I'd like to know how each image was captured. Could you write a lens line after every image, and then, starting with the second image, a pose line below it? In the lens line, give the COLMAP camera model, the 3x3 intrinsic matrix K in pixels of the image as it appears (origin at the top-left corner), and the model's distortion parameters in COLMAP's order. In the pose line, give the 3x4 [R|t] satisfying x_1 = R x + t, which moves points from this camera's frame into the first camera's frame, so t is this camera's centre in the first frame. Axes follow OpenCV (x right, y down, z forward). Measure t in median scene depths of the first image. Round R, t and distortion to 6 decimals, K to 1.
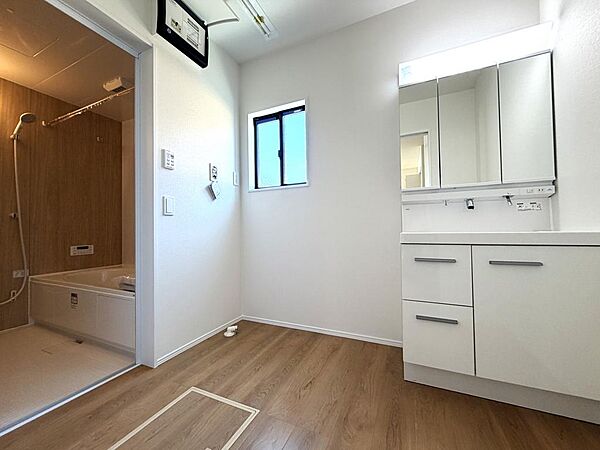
lens RADIAL K [[241.7, 0, 299.9], [0, 241.7, 225.5], [0, 0, 1]] dist [-0.001027, 0.000171]
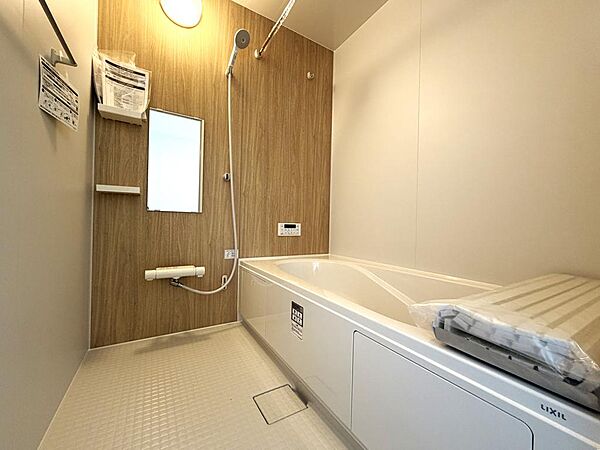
lens RADIAL K [[241.7, 0, 298.7], [0, 241.7, 224.1], [0, 0, 1]] dist [-0.001027, 0.000171]
pose [[0.825433, 0.025203, -0.563937, -0.496216], [-0.021428, 0.999682, 0.013313, 0.079414], [0.564093, 0.001095, 0.825711, 0.439250]]
